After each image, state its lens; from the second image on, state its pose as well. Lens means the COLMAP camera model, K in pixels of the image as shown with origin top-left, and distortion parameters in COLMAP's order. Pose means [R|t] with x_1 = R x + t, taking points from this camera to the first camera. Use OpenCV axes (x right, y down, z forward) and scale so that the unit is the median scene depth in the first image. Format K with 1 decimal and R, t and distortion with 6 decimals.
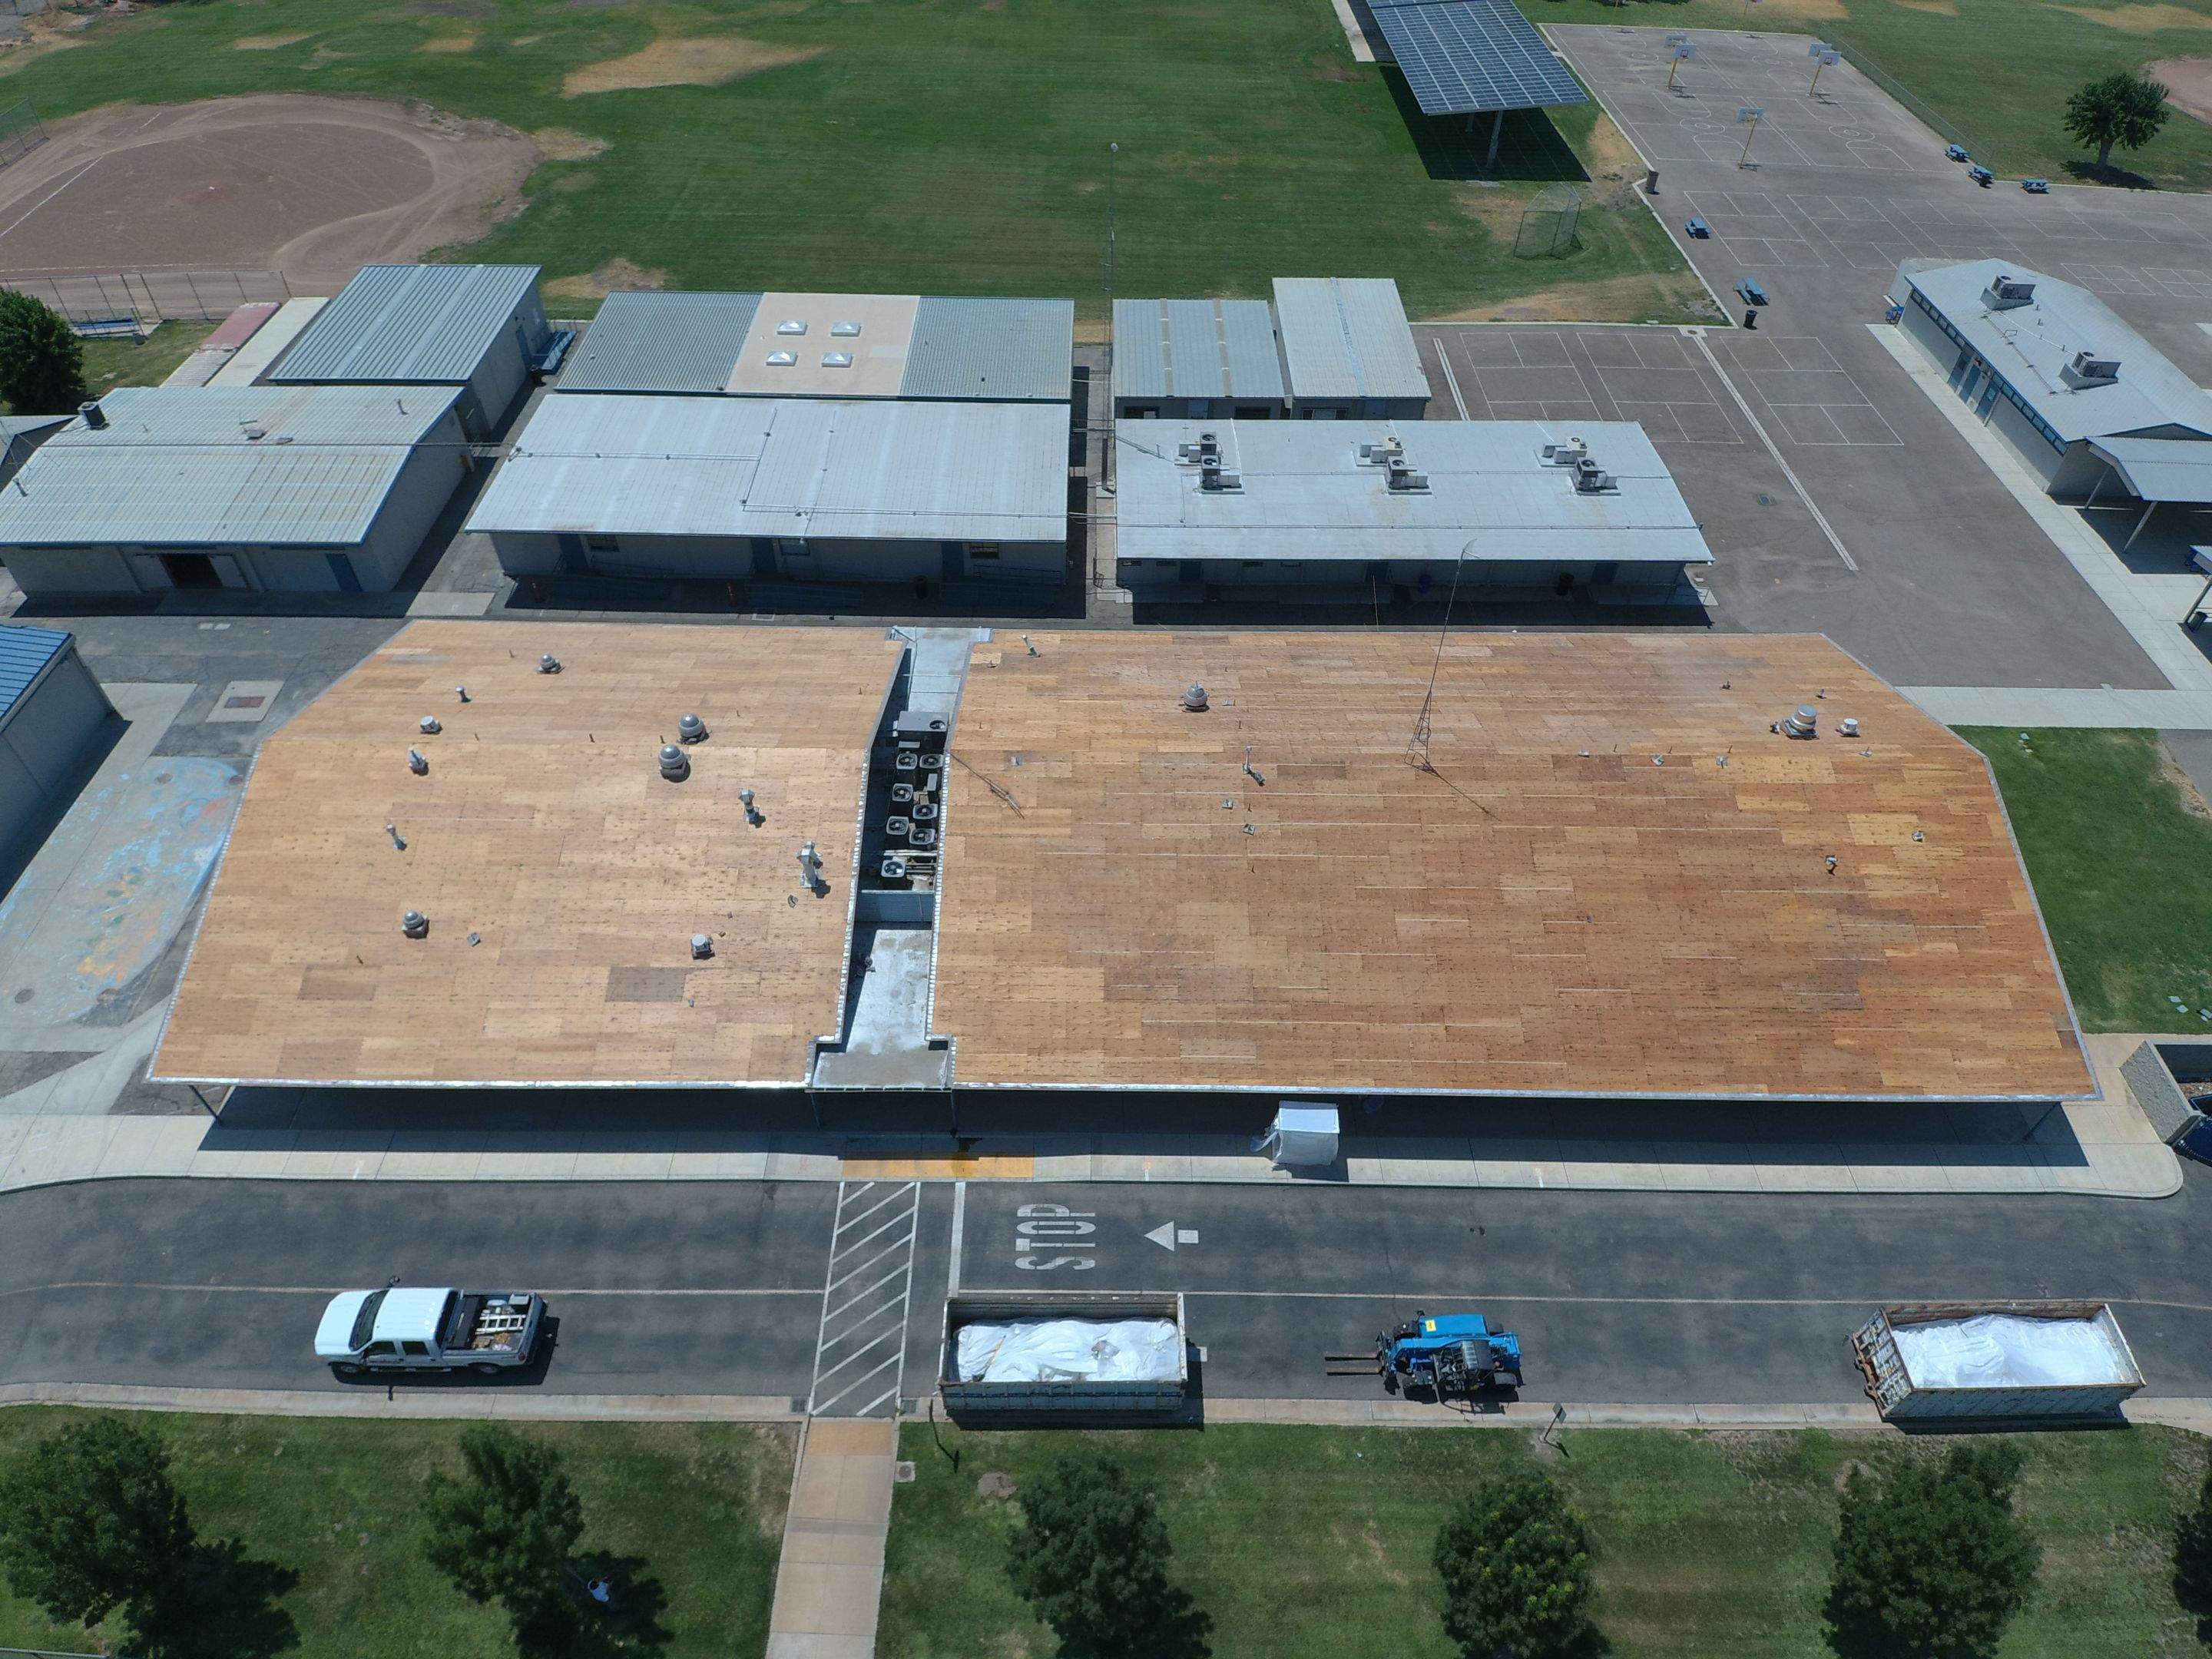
lens RADIAL K [[1335.2, 0, 1099.6], [0, 1335.2, 845.8], [0, 0, 1]] dist [0.068968, -0.096792]
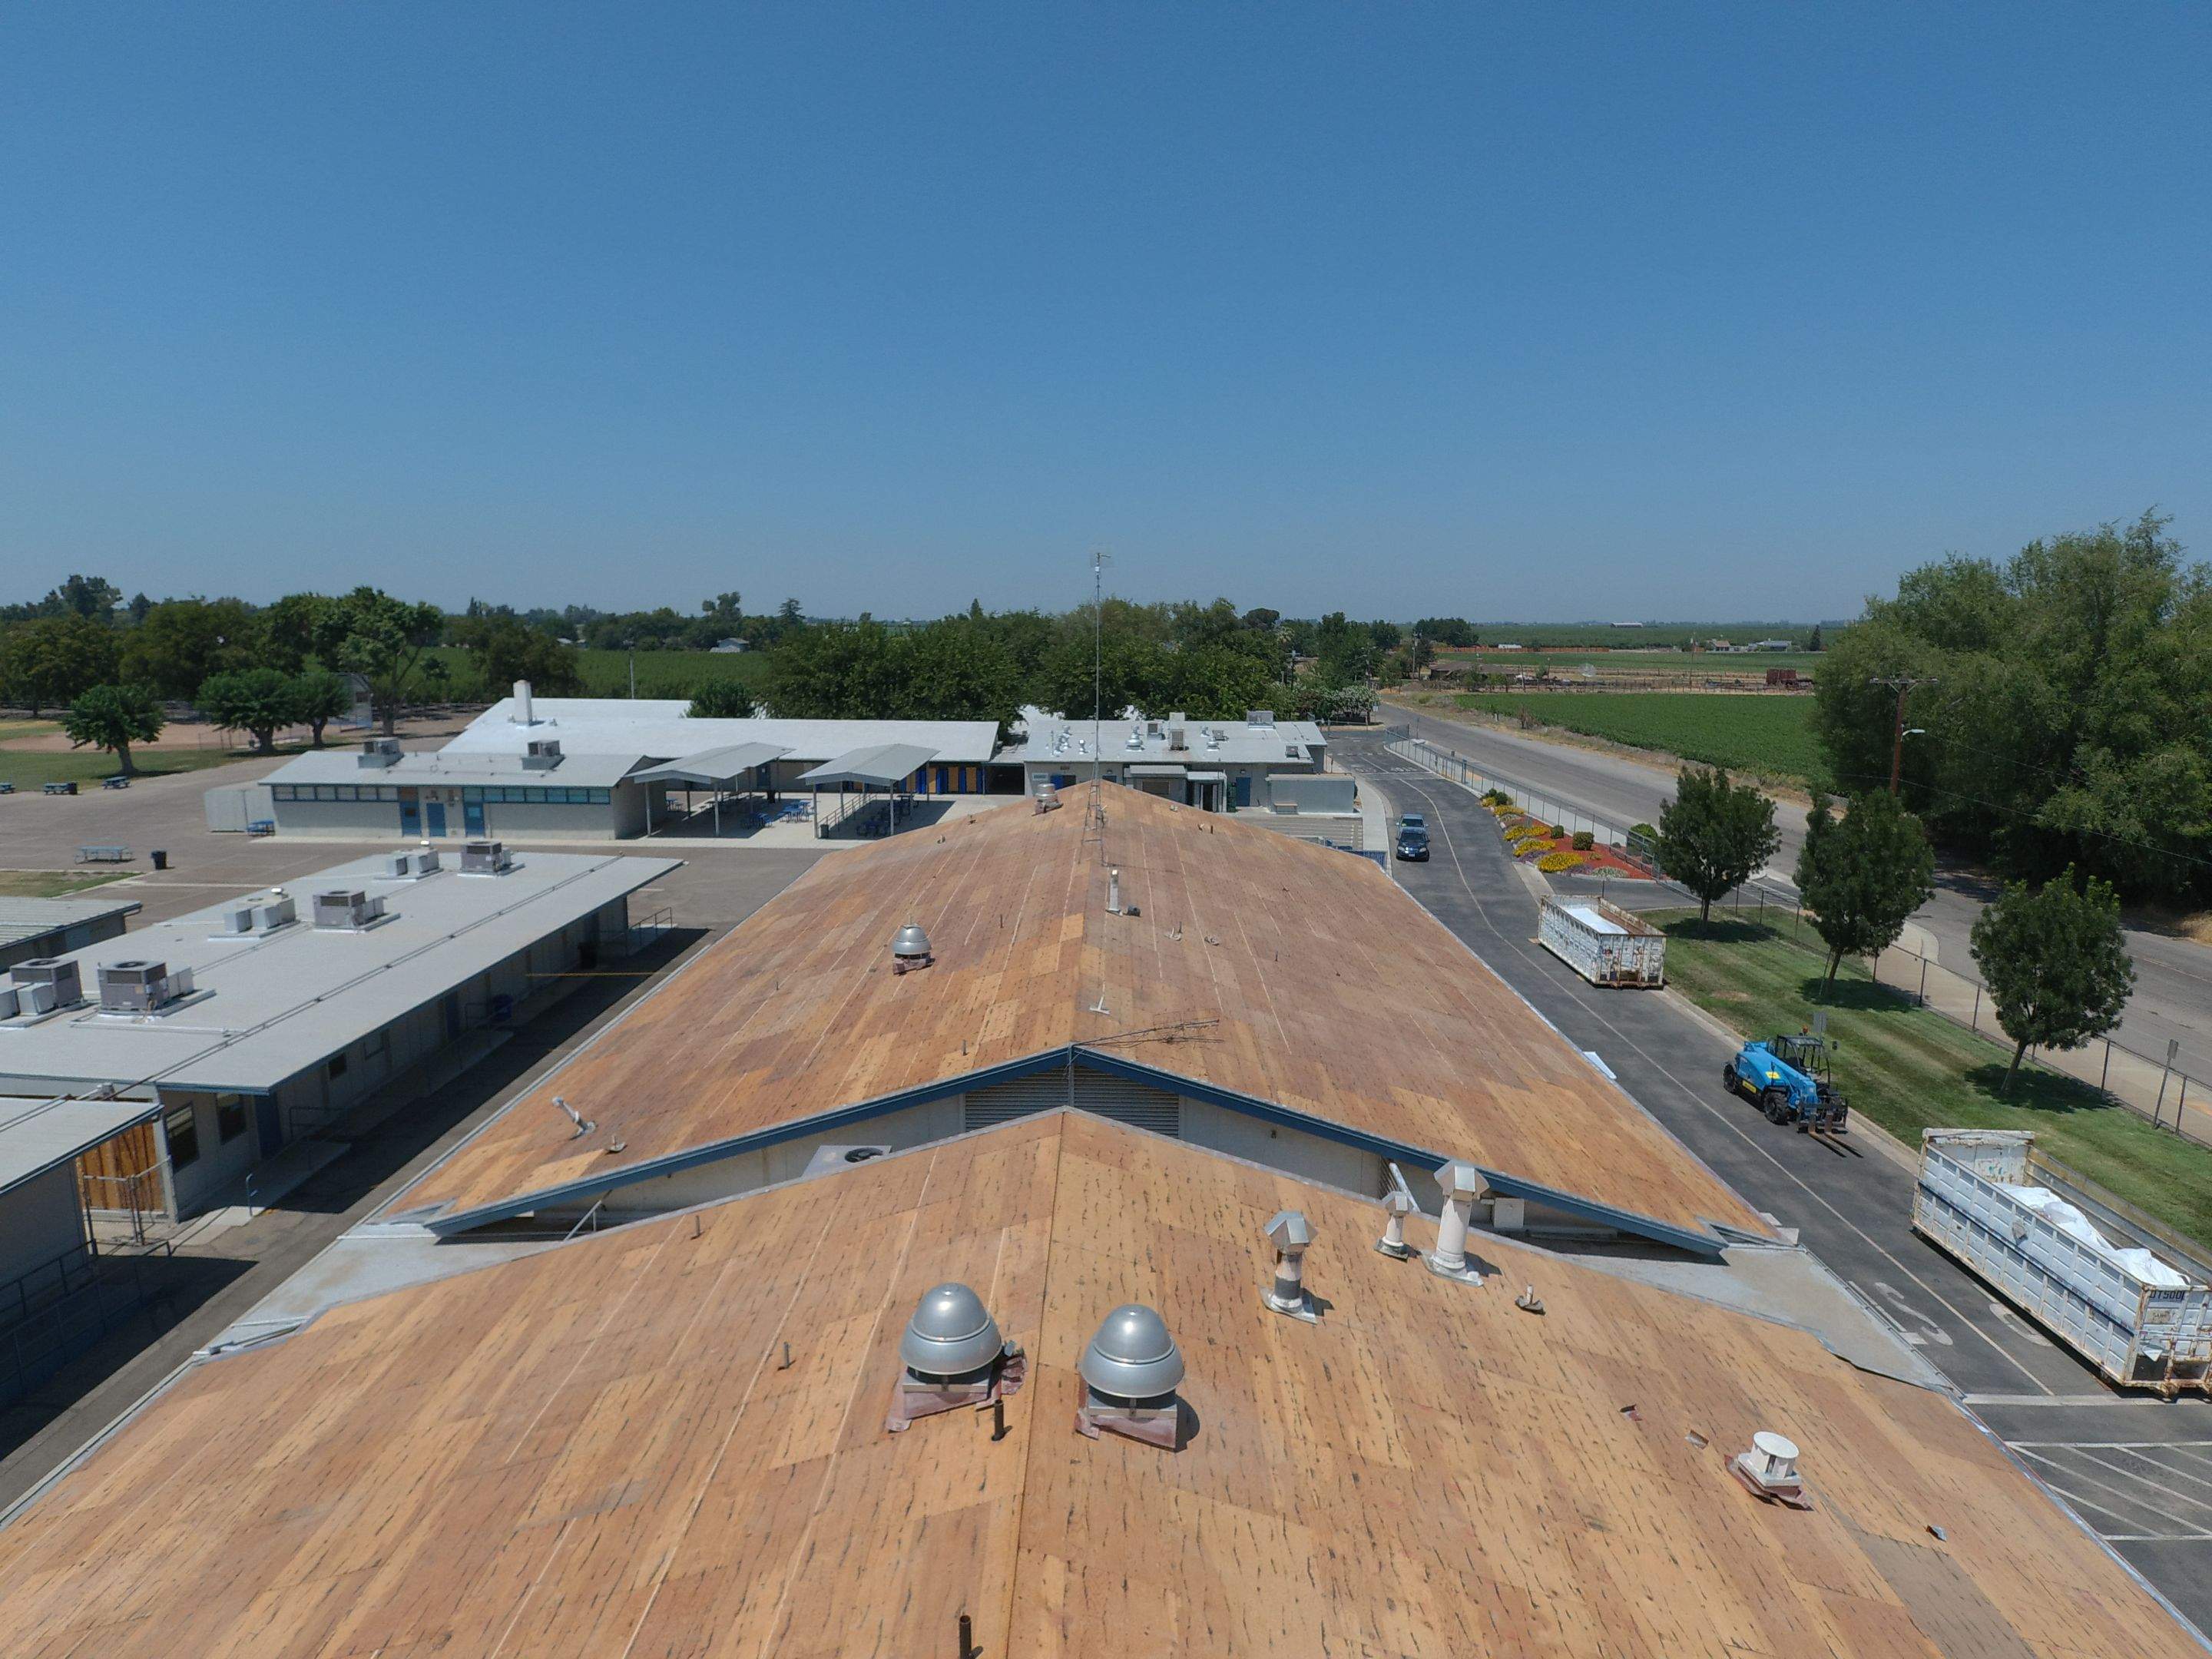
lens RADIAL K [[1335.2, 0, 1094.6], [0, 1335.2, 848.6], [0, 0, 1]] dist [0.068968, -0.096792]
pose [[0.016409, -0.177717, 0.983945, -0.508071], [0.709638, 0.695323, 0.113752, -0.152515], [-0.704375, 0.696378, 0.137524, 0.836722]]
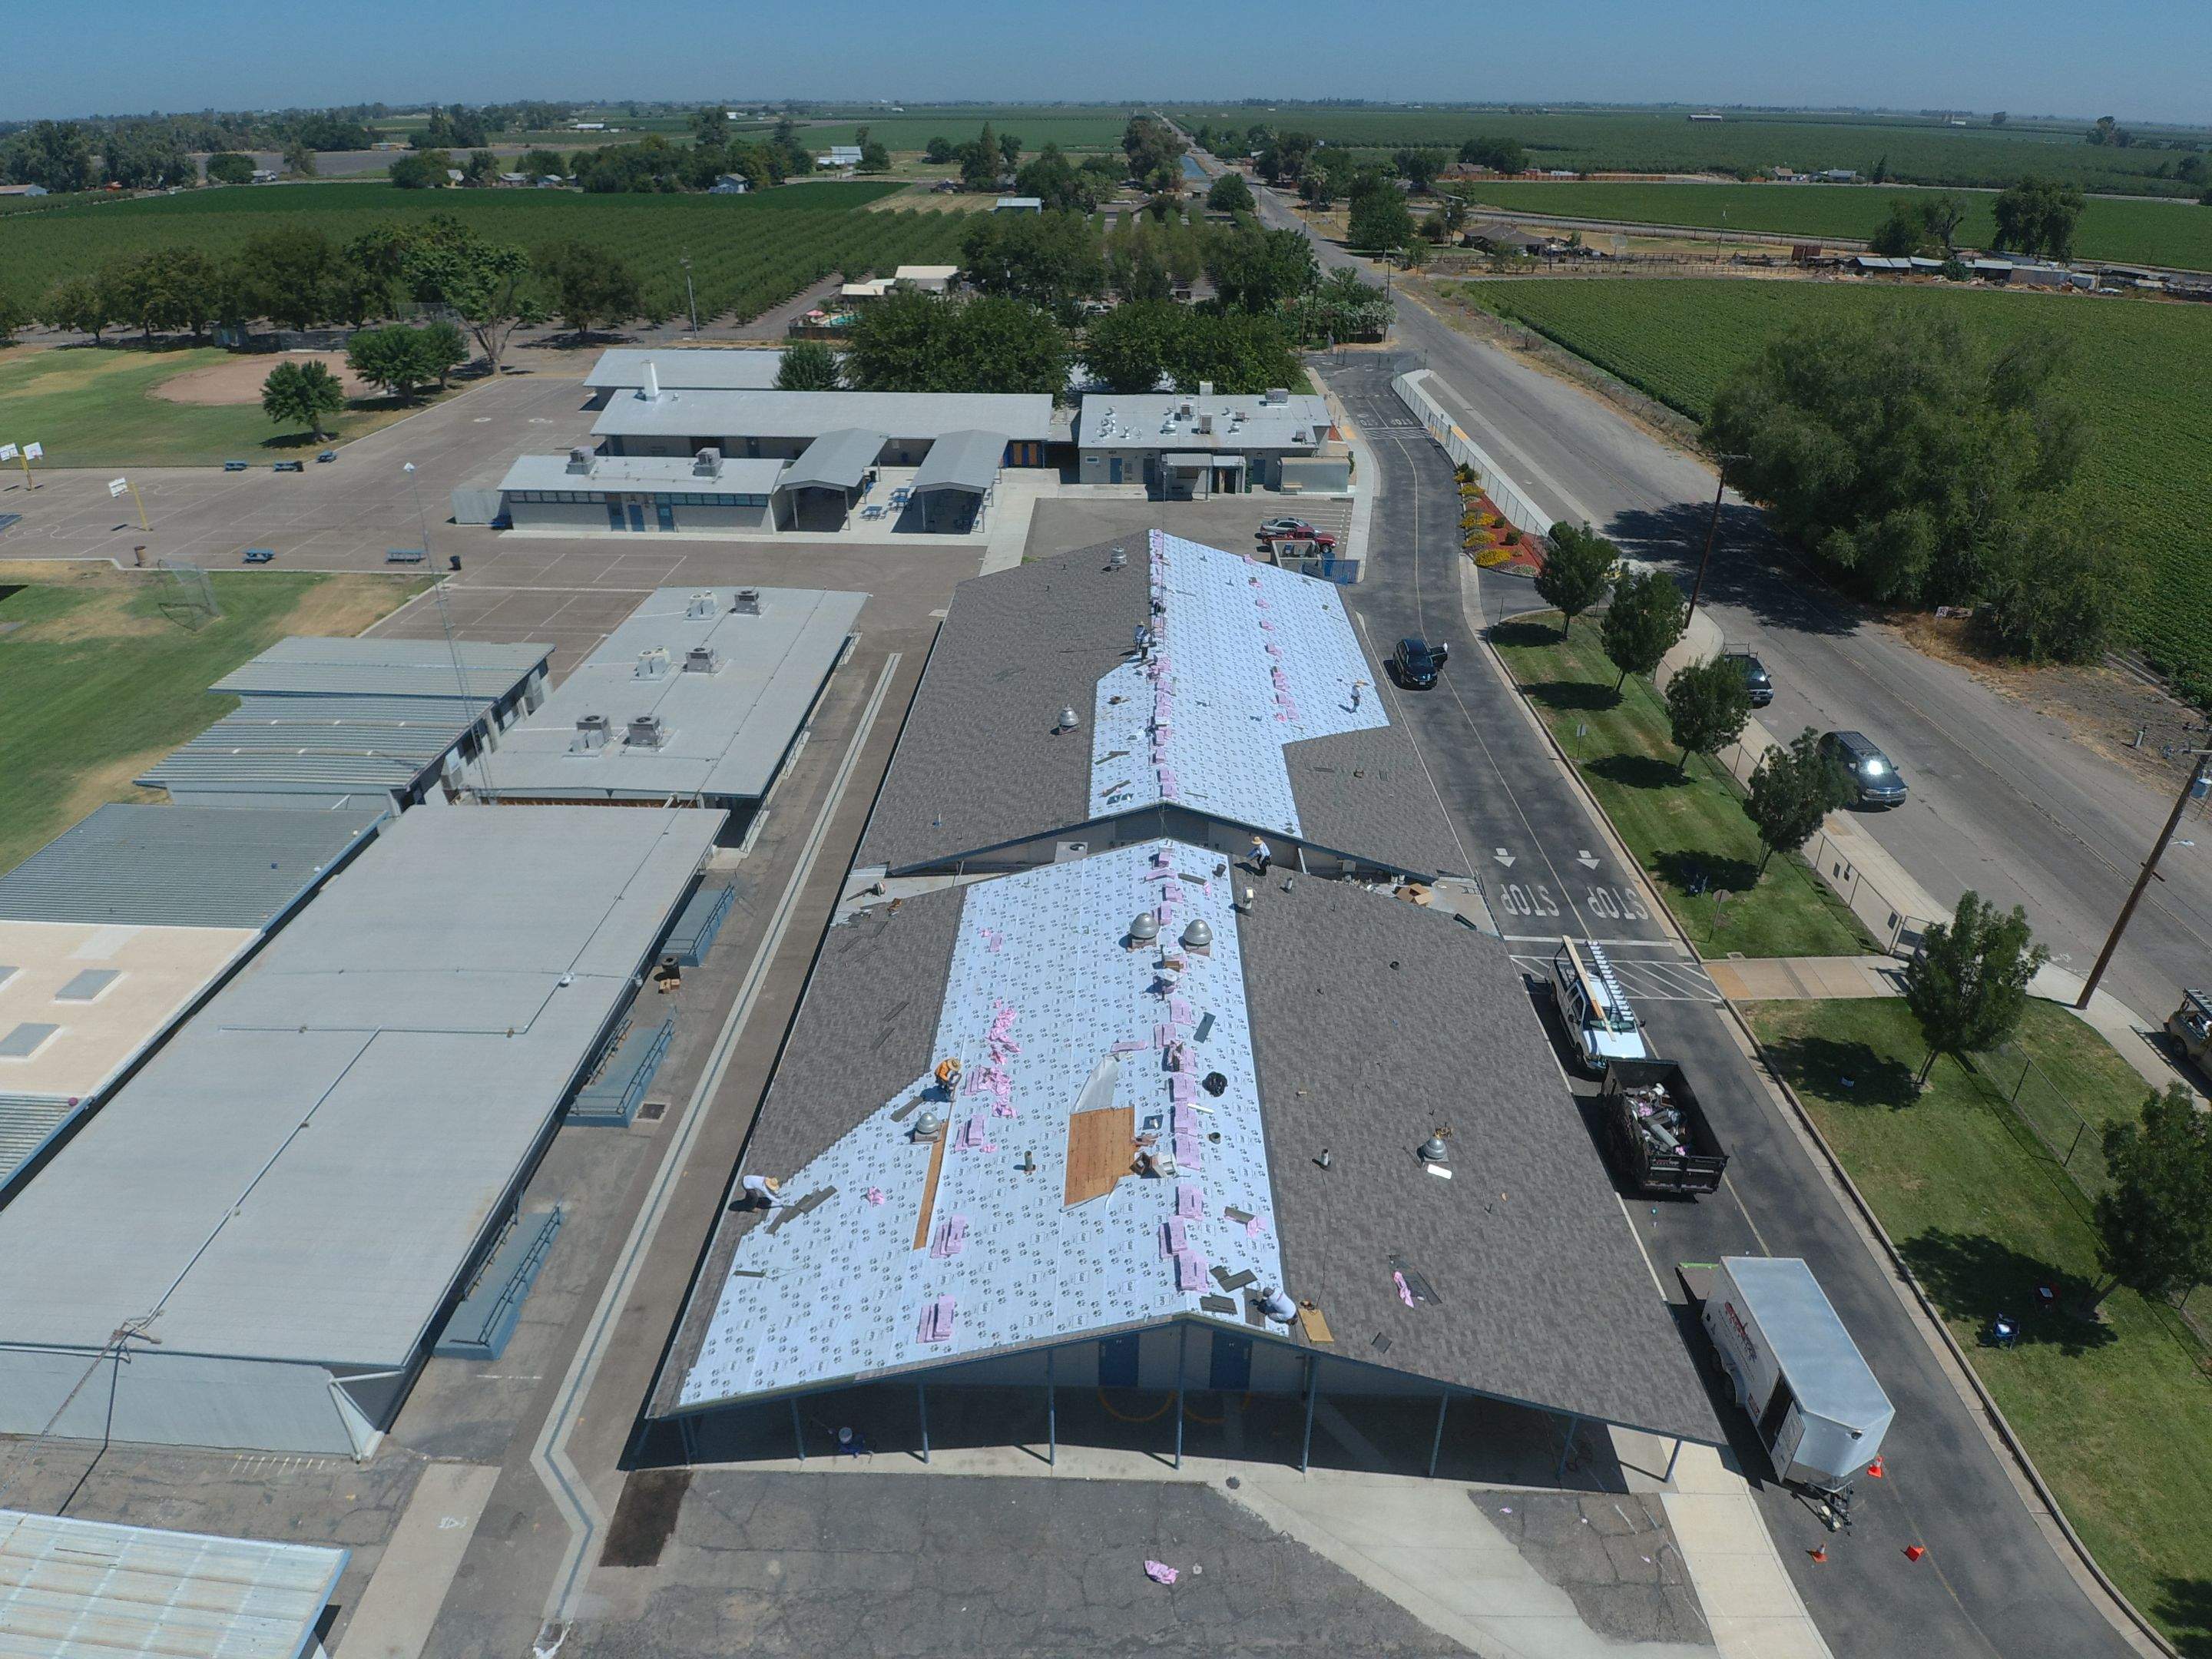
lens RADIAL K [[1334.2, 0, 1096.0], [0, 1334.2, 875.0], [0, 0, 1]] dist [0.033878, -0.054091]
pose [[0.024327, -0.508836, 0.860519, -0.972619], [0.713125, 0.612082, 0.341772, -0.402435], [-0.700615, 0.605344, 0.377754, 0.642318]]
